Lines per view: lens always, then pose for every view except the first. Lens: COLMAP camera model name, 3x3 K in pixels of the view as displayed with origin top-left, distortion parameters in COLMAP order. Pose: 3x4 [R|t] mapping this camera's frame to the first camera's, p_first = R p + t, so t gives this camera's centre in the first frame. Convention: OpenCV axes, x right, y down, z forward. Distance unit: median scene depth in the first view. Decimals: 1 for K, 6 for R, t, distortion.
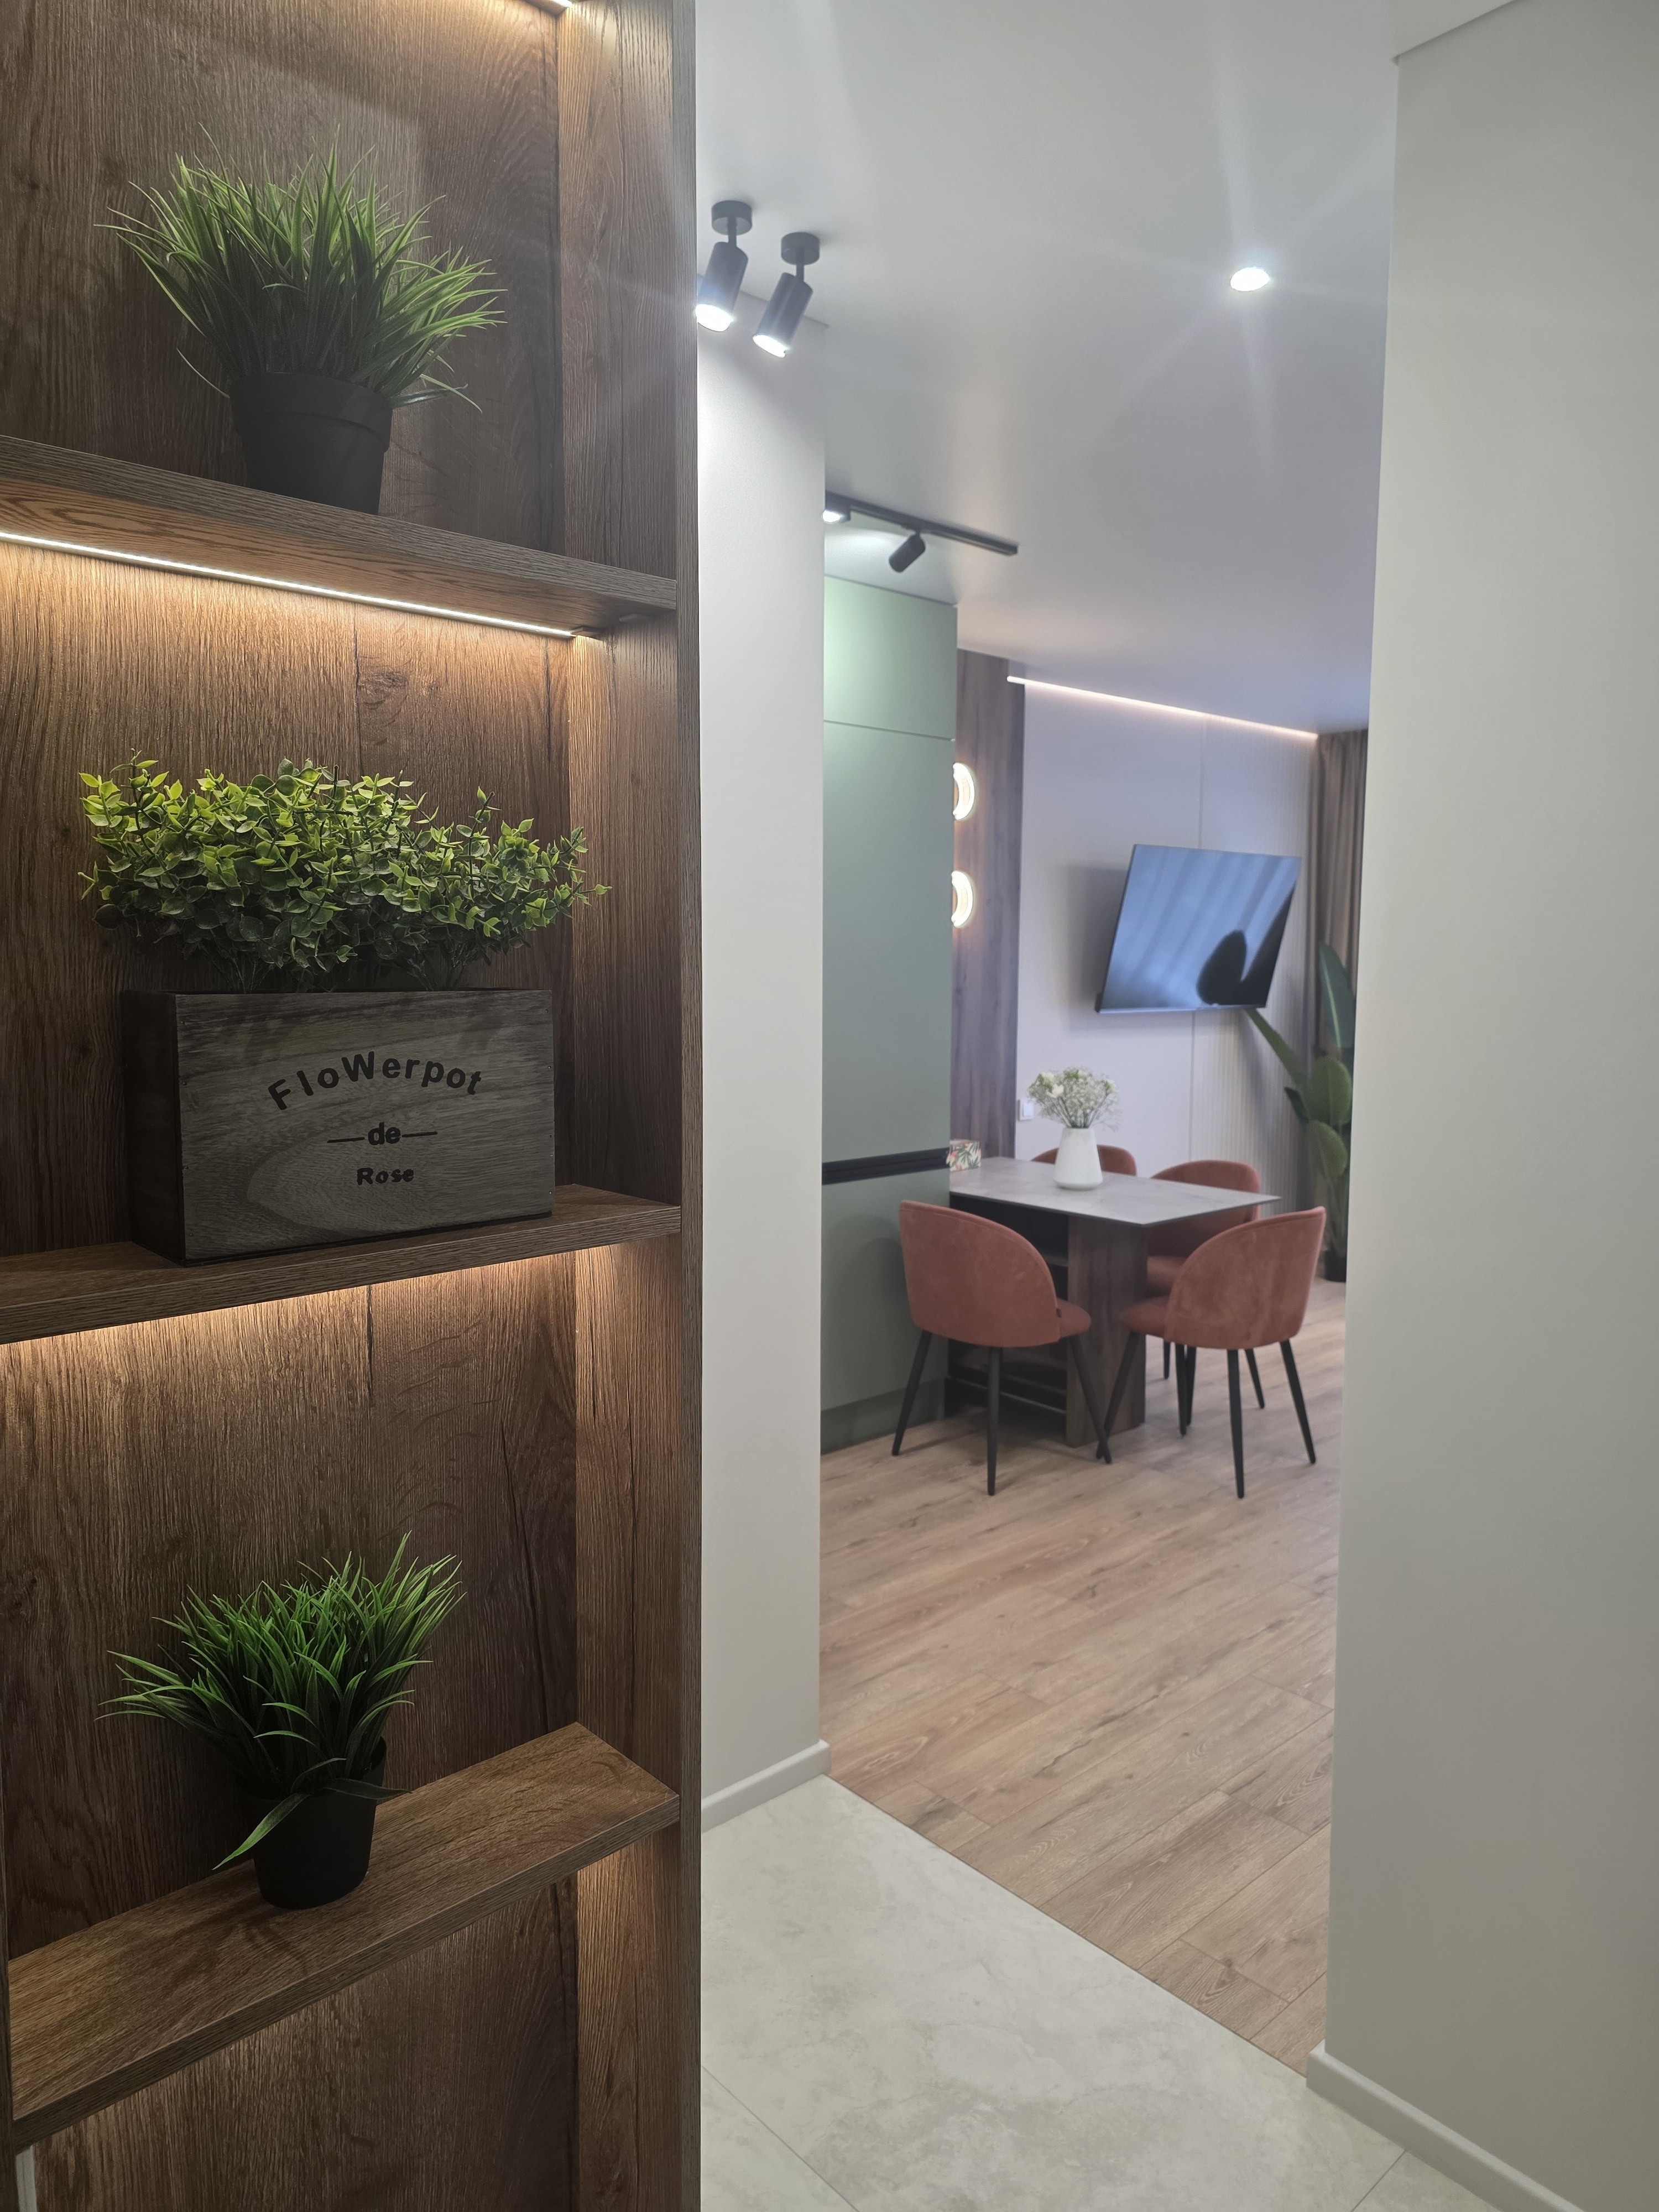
lens RADIAL K [[1478.6, 0, 816.4], [0, 1478.6, 1077.8], [0, 0, 1]] dist [0.013683, -0.002015]
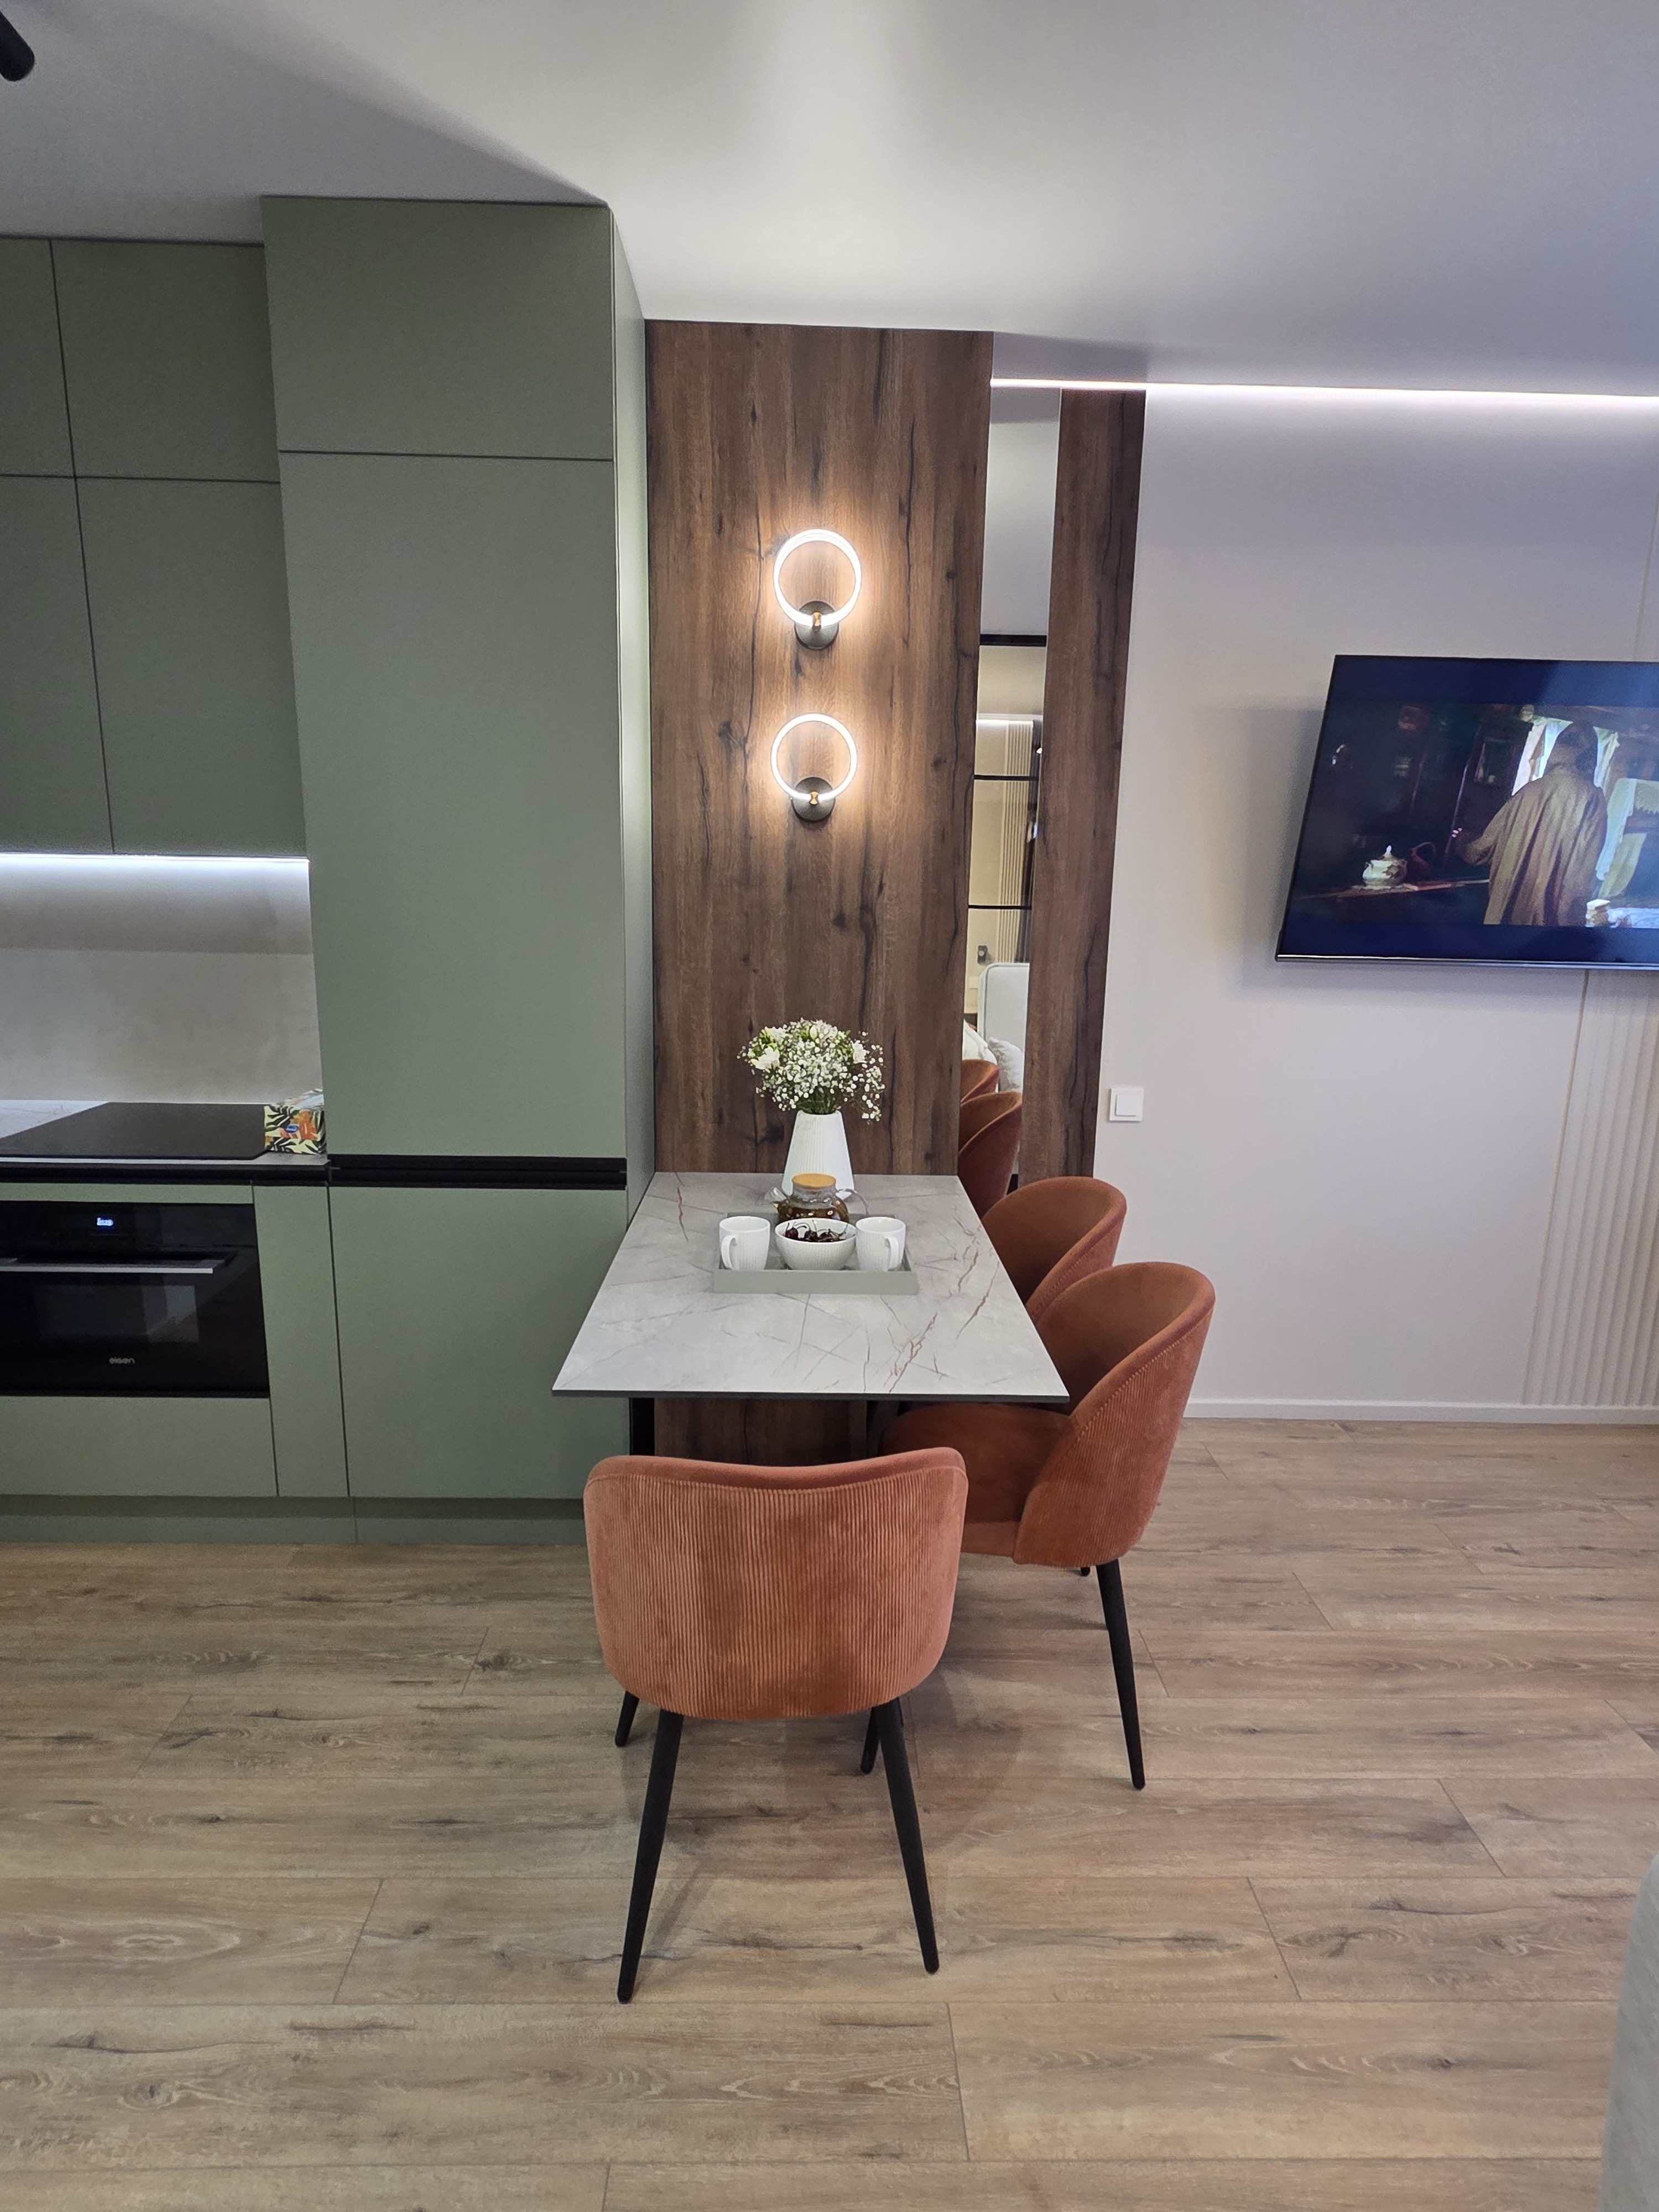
lens RADIAL K [[1166.6, 0, 819.0], [0, 1166.6, 1094.0], [0, 0, 1]] dist [0.007908, -0.000905]
pose [[0.753482, 0.140229, -0.642340, 0.543529], [-0.073090, 0.988800, 0.130128, -0.057905], [0.653393, -0.051100, 0.755292, 0.795062]]
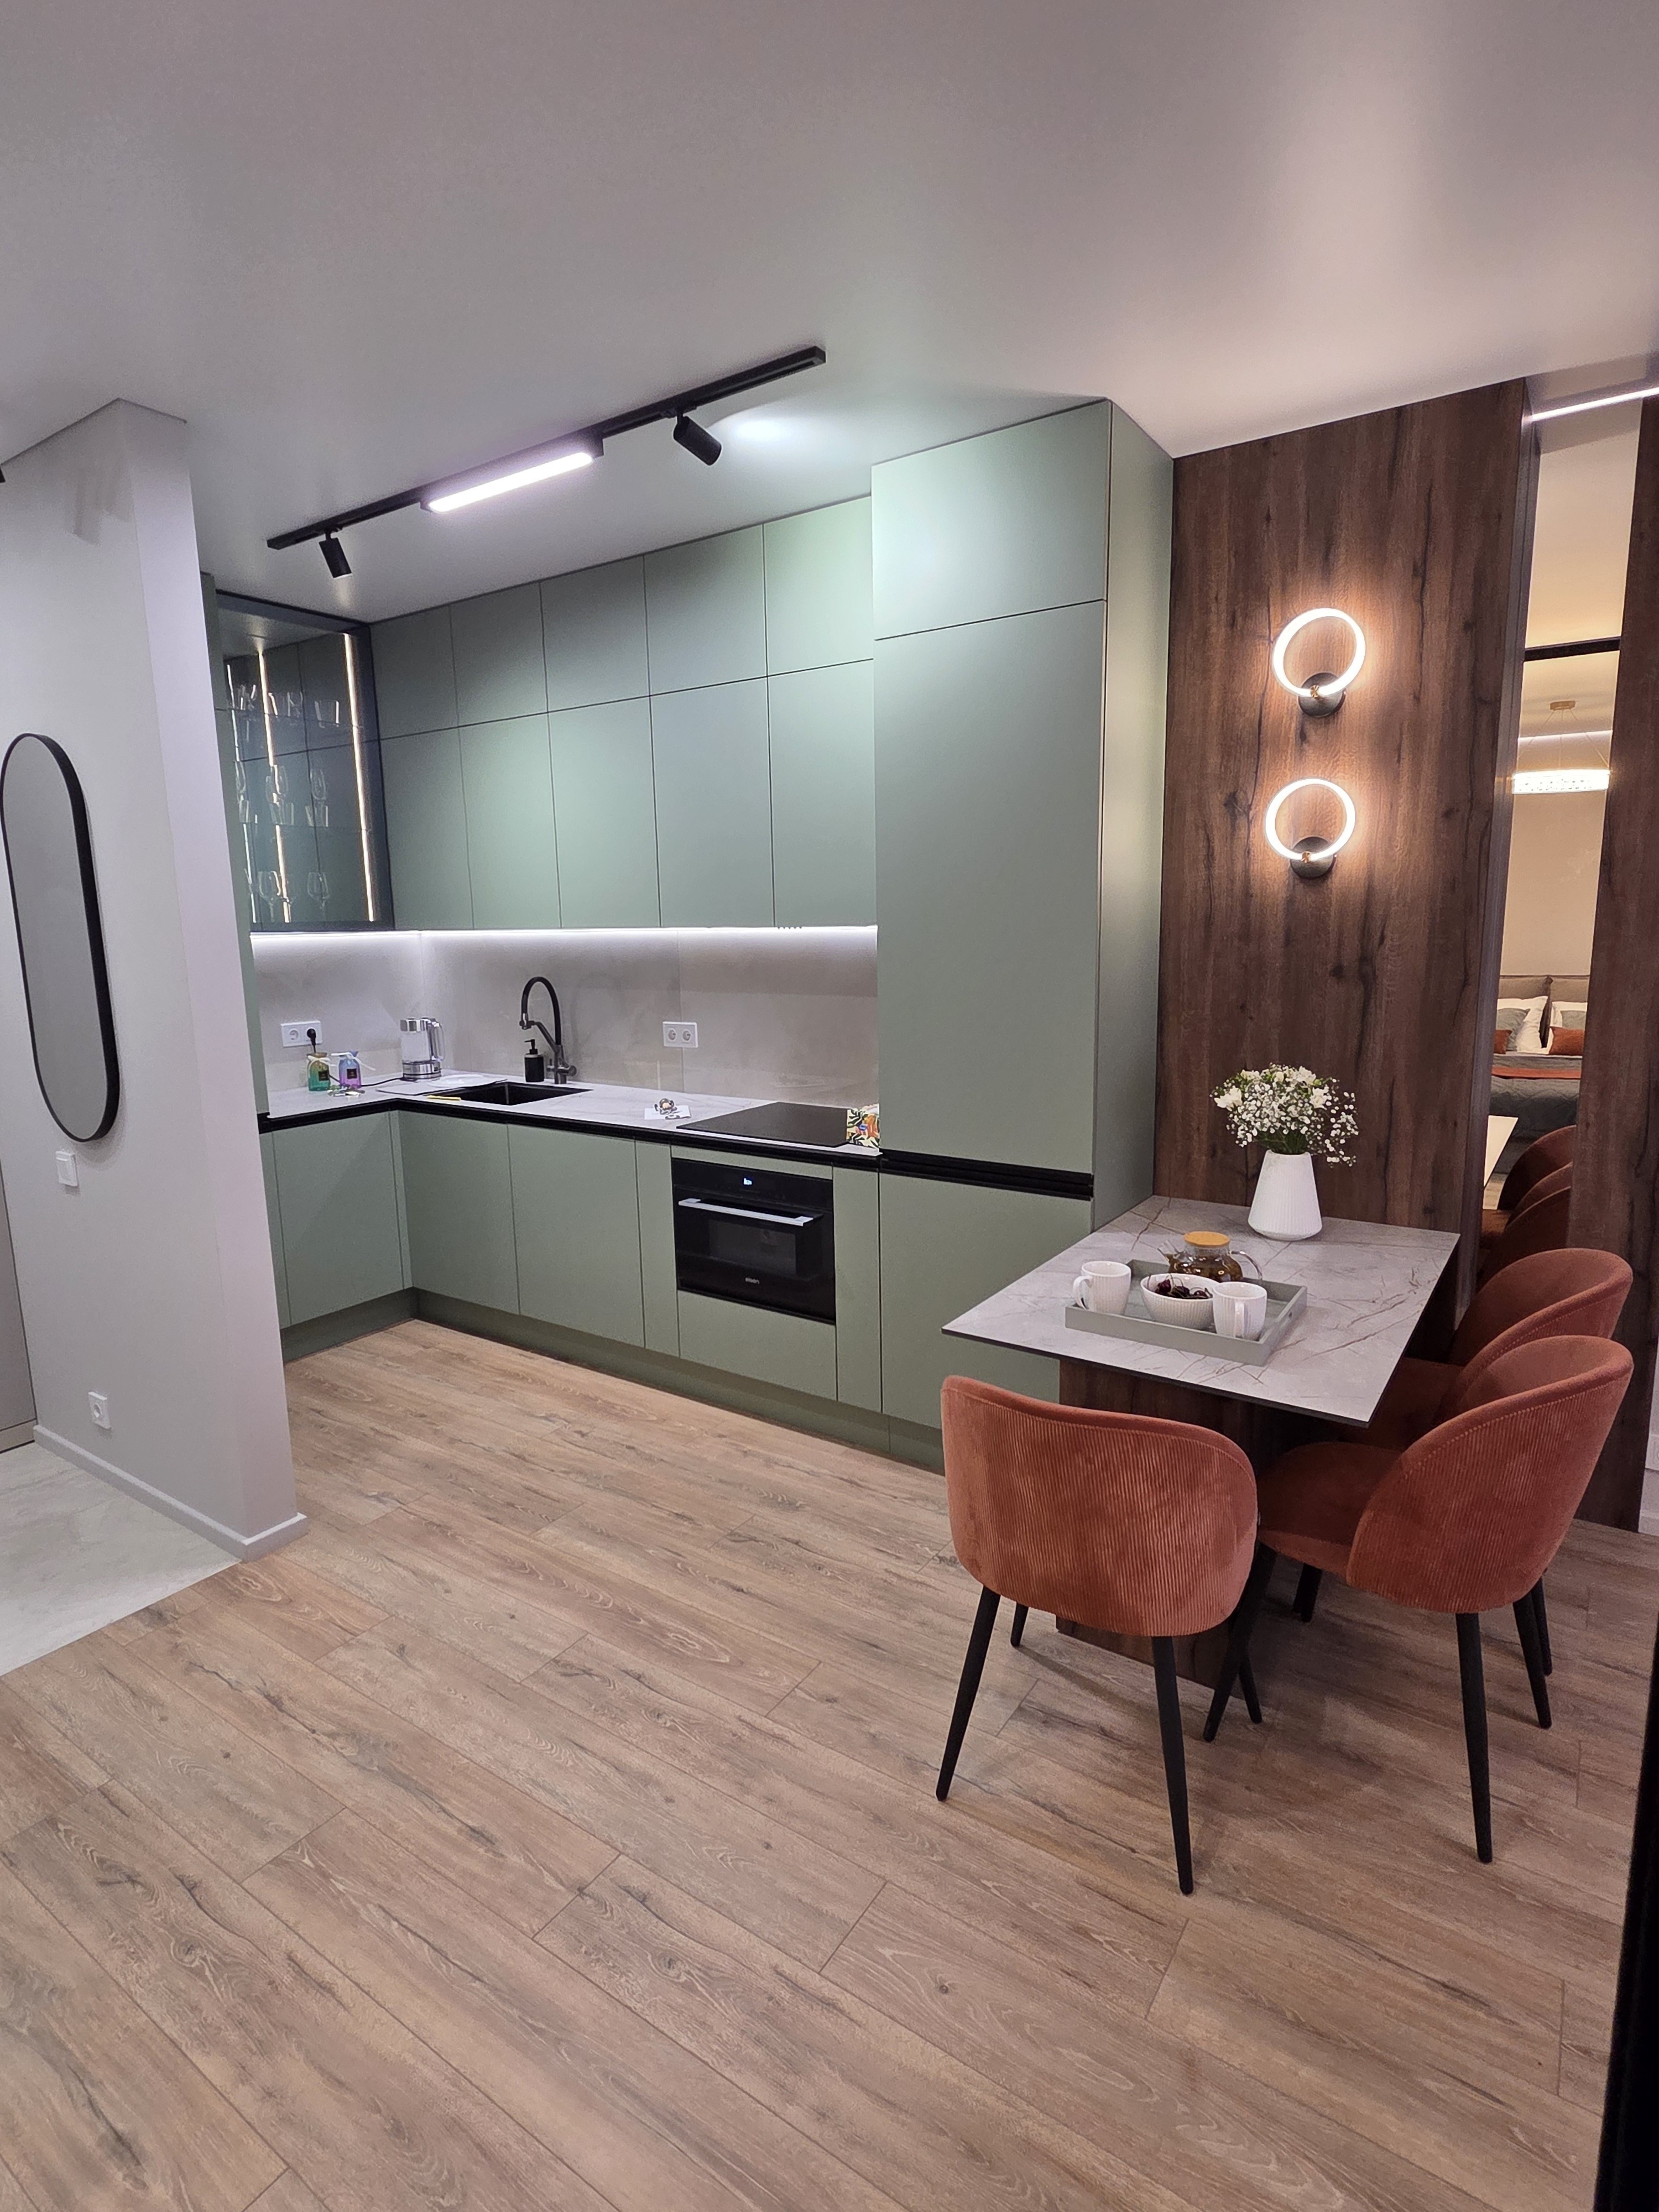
lens RADIAL K [[1153.8, 0, 818.8], [0, 1153.8, 1100.8], [0, 0, 1]] dist [0.009291, -0.000974]
pose [[0.226787, 0.153315, -0.961801, 0.709817], [-0.063470, 0.987760, 0.142487, -0.072120], [0.971874, 0.028731, 0.233742, 0.853301]]
